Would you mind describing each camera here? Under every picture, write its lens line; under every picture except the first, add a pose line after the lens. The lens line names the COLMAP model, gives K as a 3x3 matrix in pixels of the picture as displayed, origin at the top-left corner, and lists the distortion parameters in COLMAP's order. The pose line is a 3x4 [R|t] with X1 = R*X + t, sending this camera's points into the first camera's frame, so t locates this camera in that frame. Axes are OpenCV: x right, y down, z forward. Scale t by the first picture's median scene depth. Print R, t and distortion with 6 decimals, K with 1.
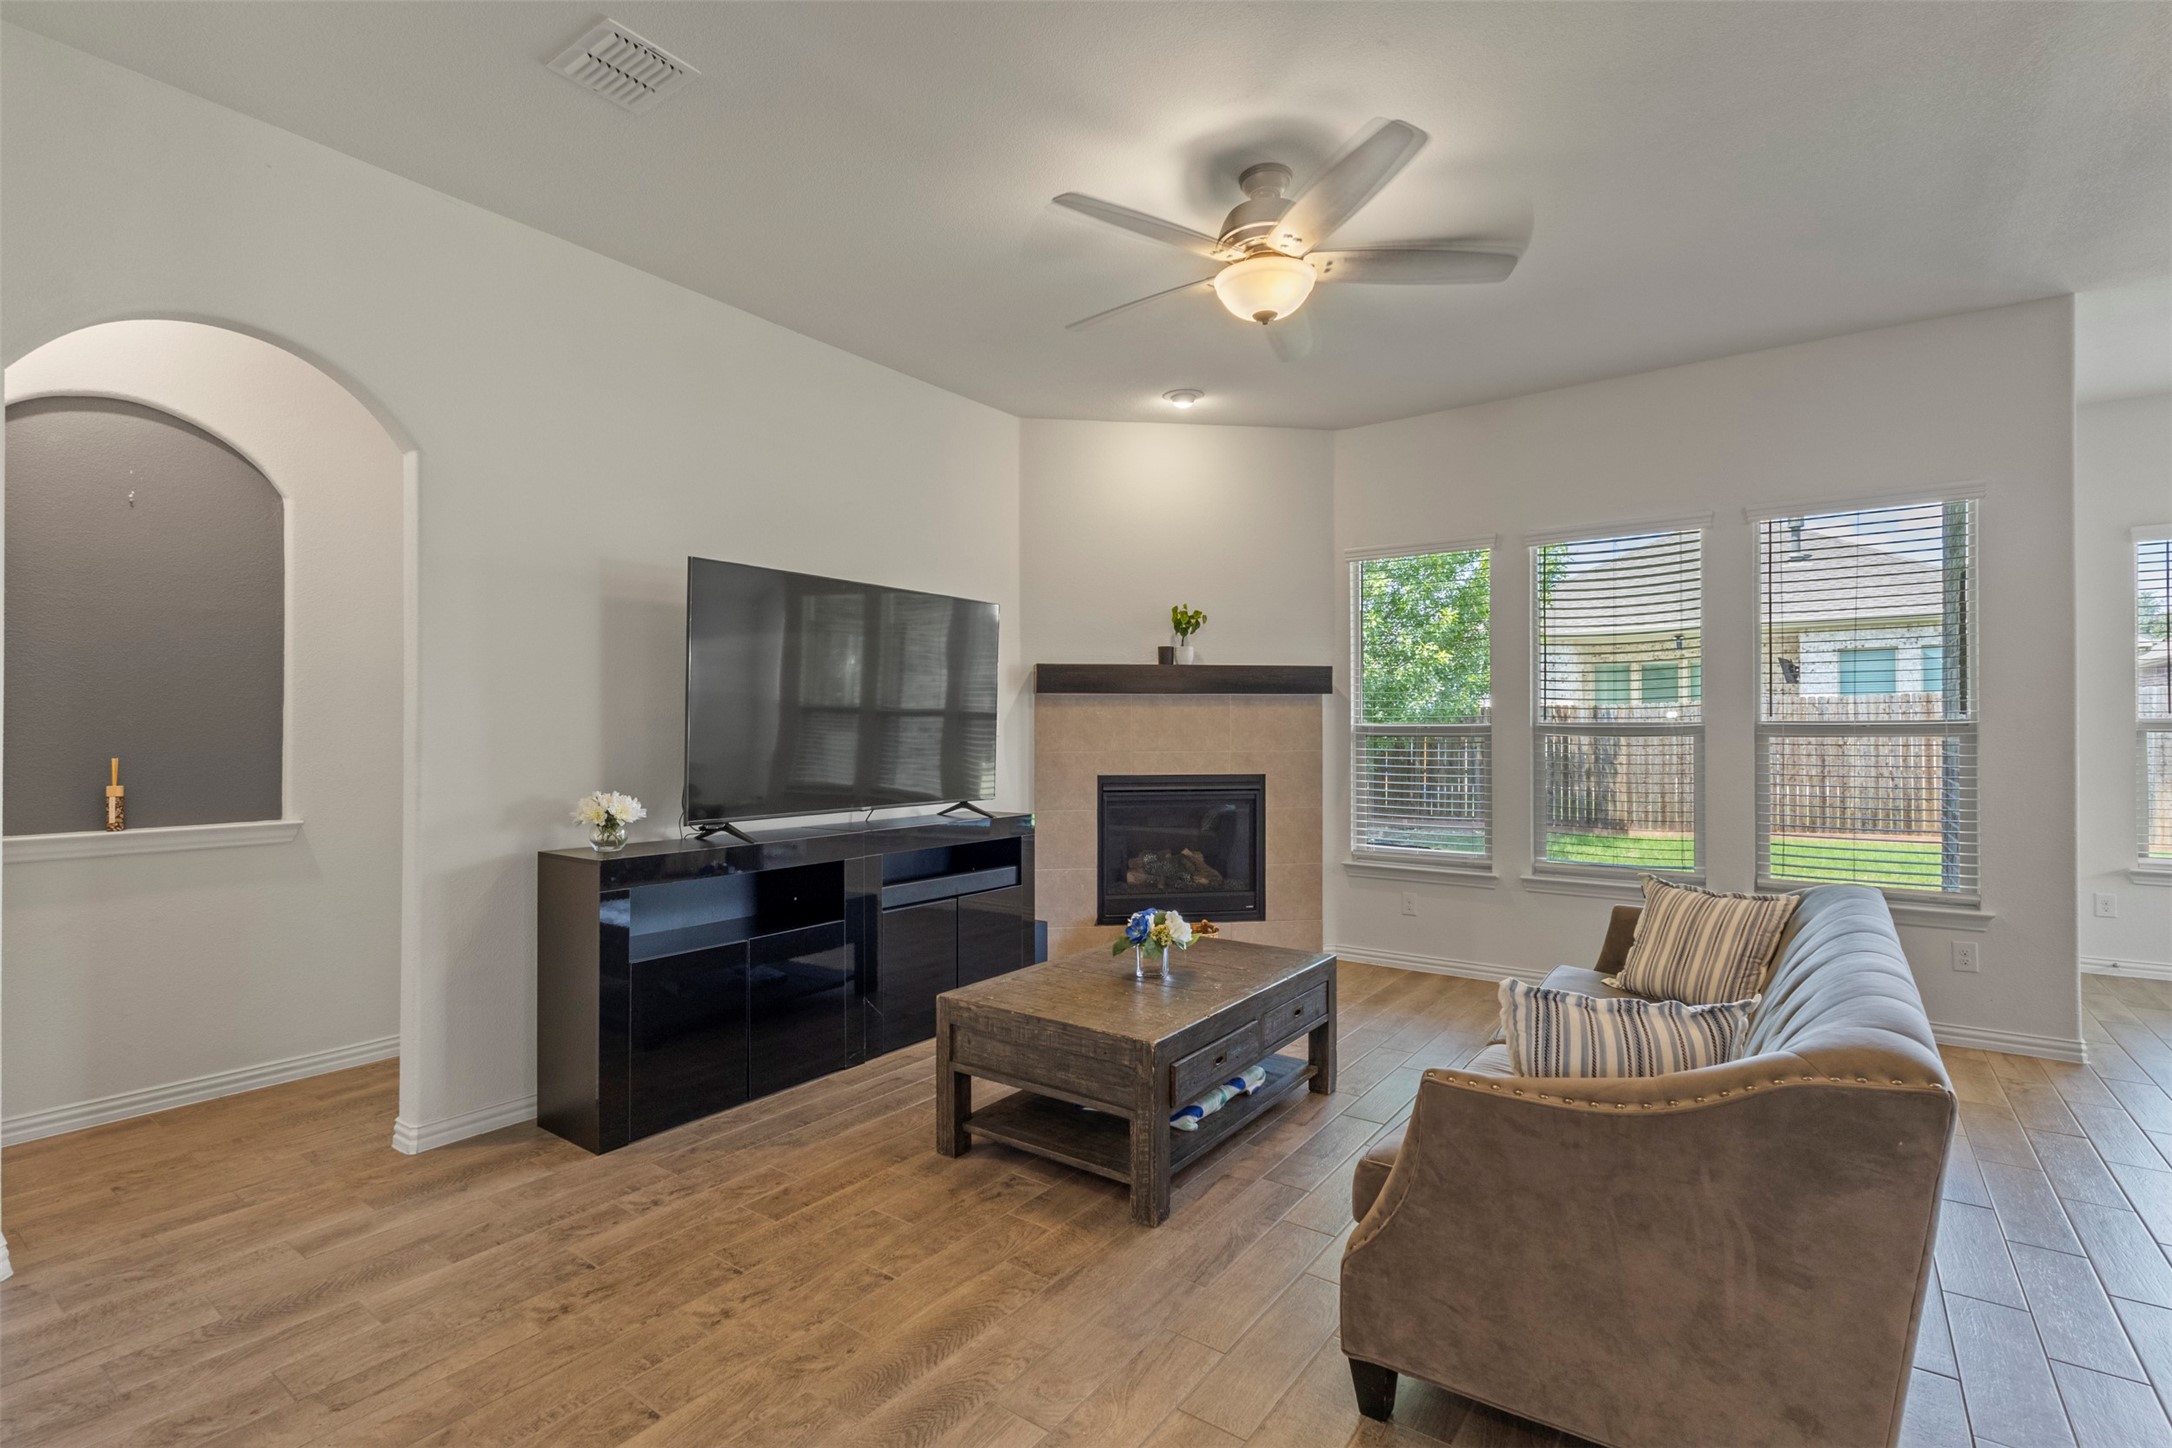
lens RADIAL K [[995.7, 0, 1087.2], [0, 995.7, 721.6], [0, 0, 1]] dist [0.001640, -0.000621]
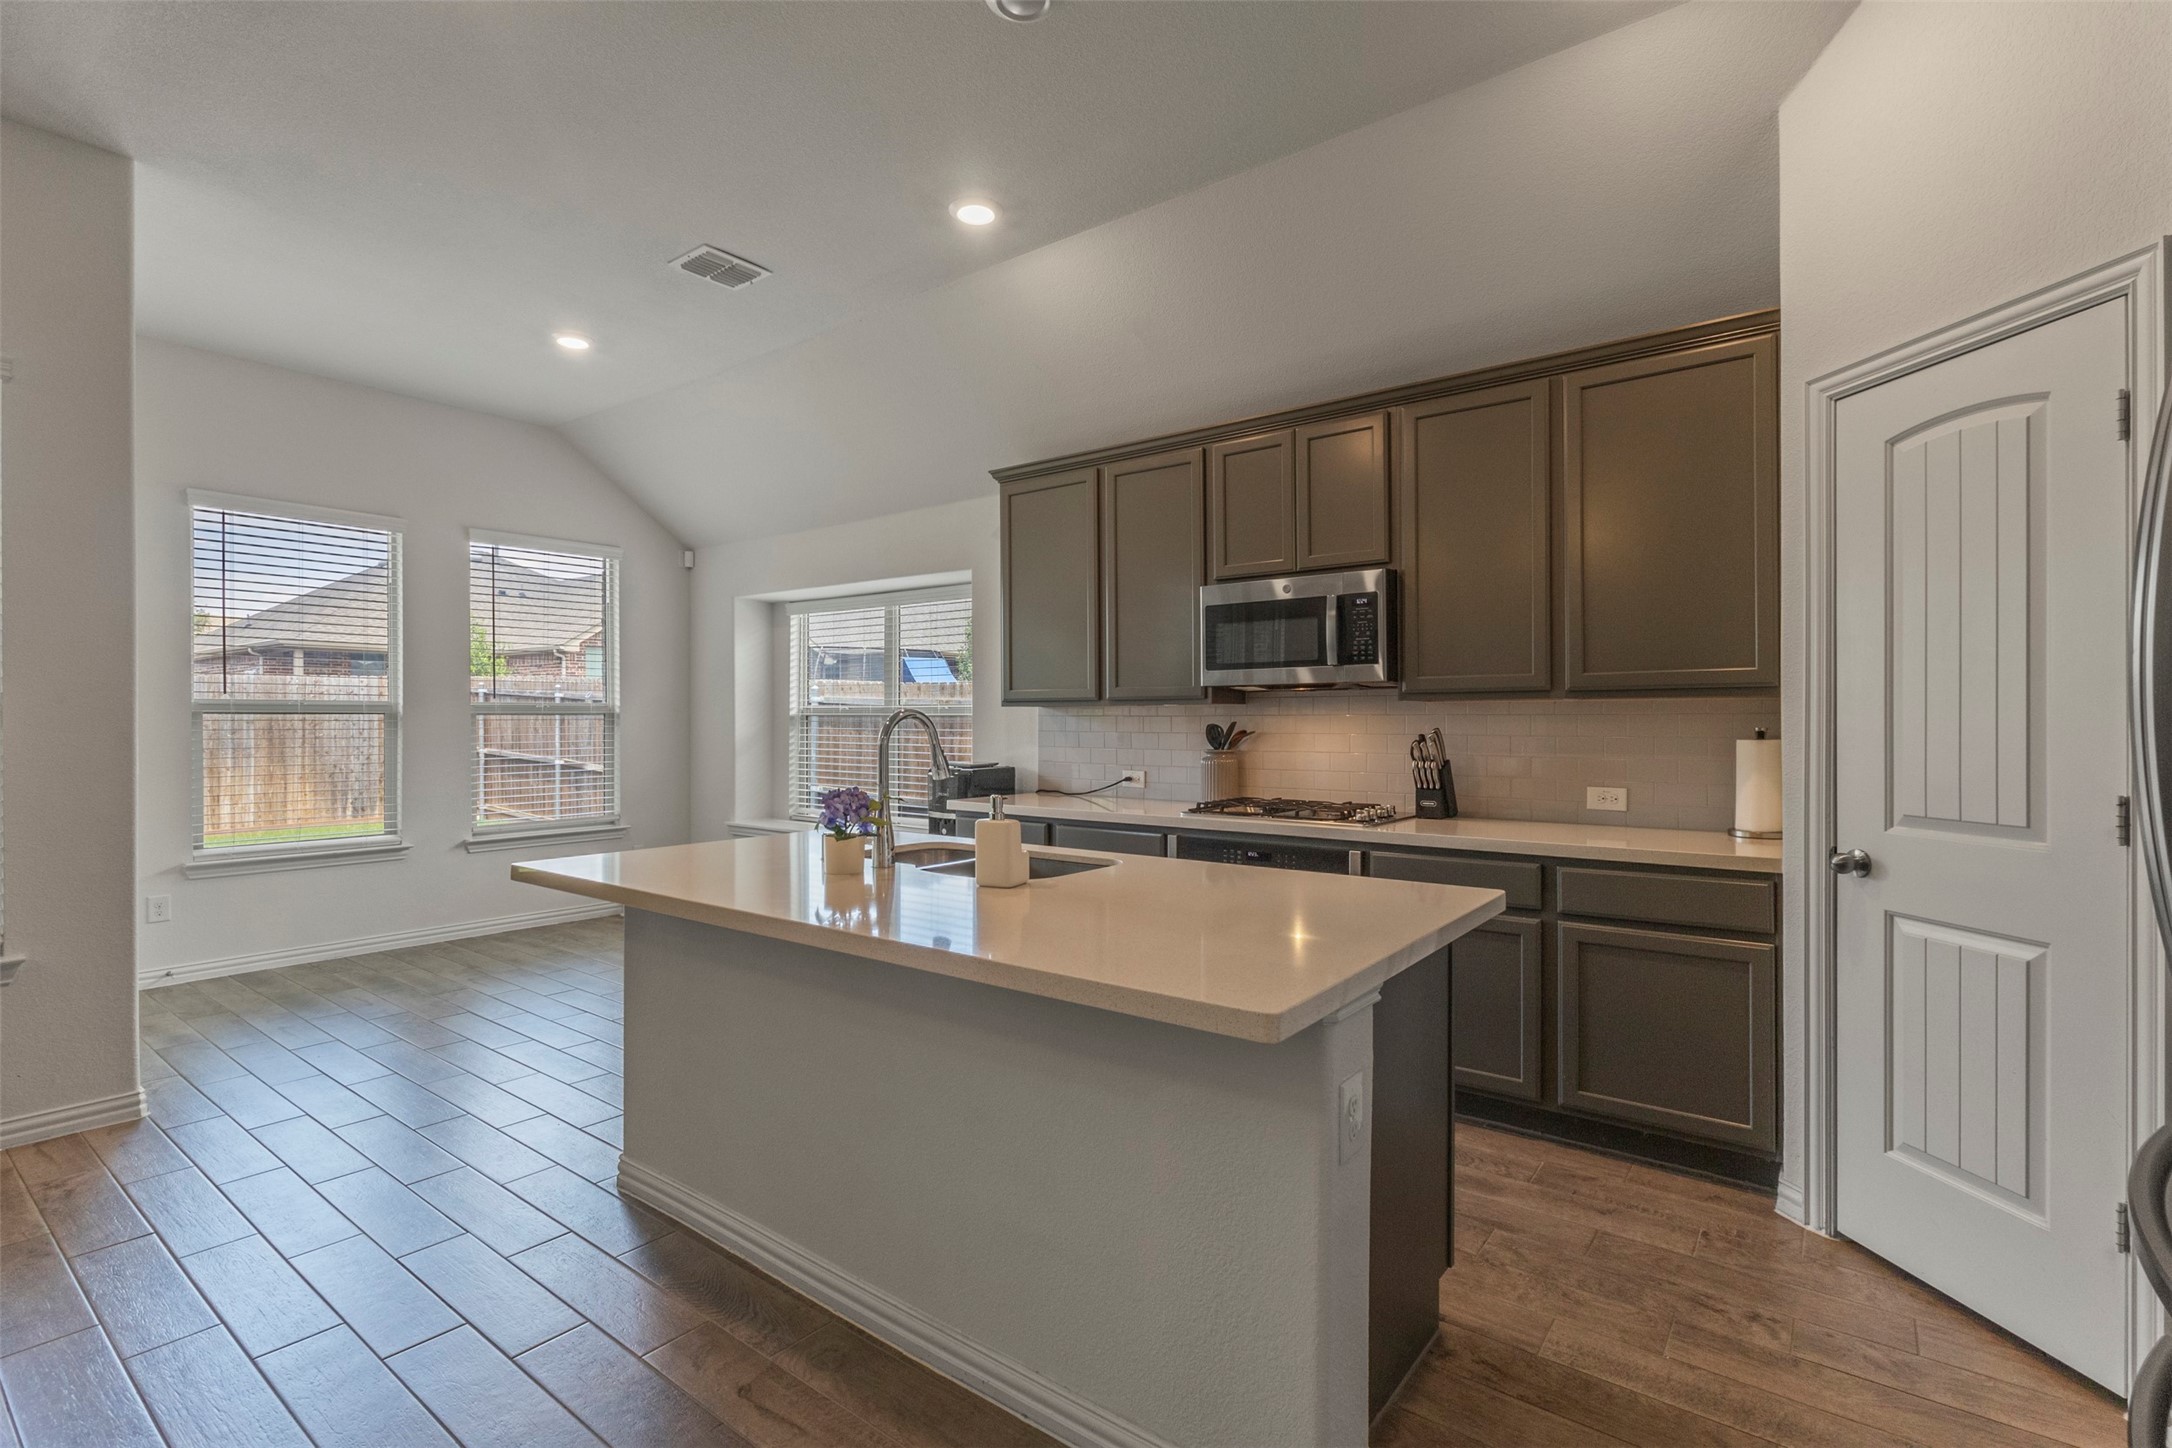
lens RADIAL K [[995.7, 0, 1087.2], [0, 995.7, 721.6], [0, 0, 1]] dist [0.001640, -0.000621]
pose [[0.013774, -0.001275, 0.999904, 0.162486], [-0.006376, 0.999979, 0.001363, 0.012369], [-0.999885, -0.006394, 0.013766, 0.180464]]
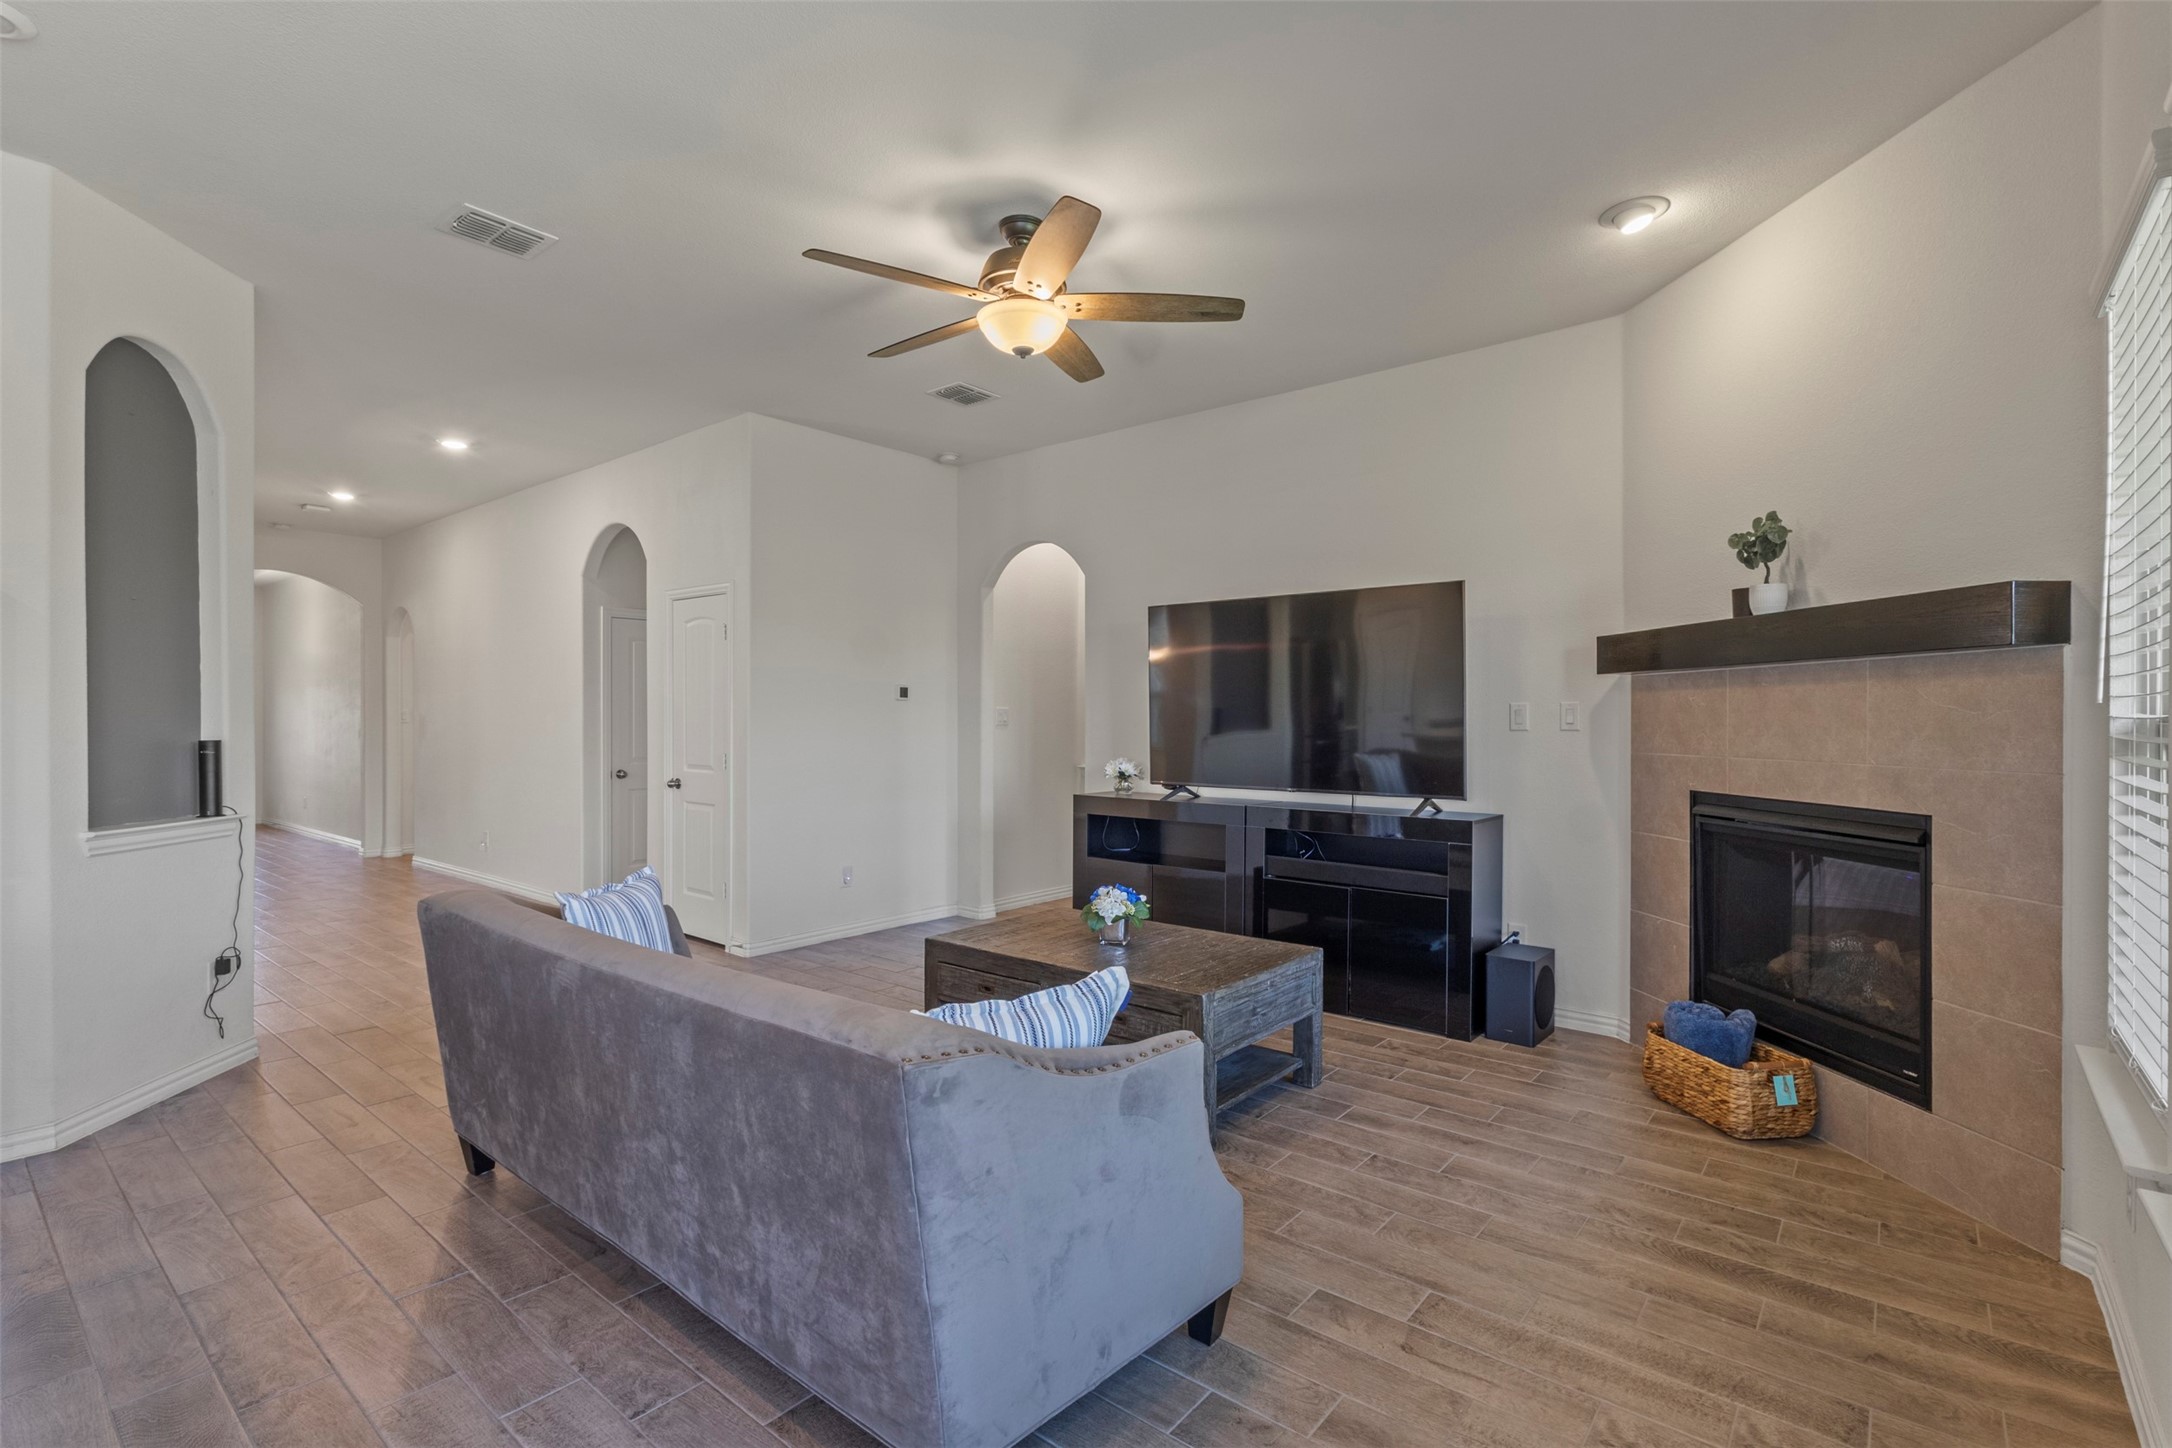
lens RADIAL K [[995.7, 0, 1087.2], [0, 995.7, 721.6], [0, 0, 1]] dist [0.001640, -0.000621]
pose [[-0.051519, 0.003647, -0.998665, 0.824458], [0.006338, 0.999974, 0.003325, 0.002707], [0.998652, -0.006158, -0.051541, 0.723469]]
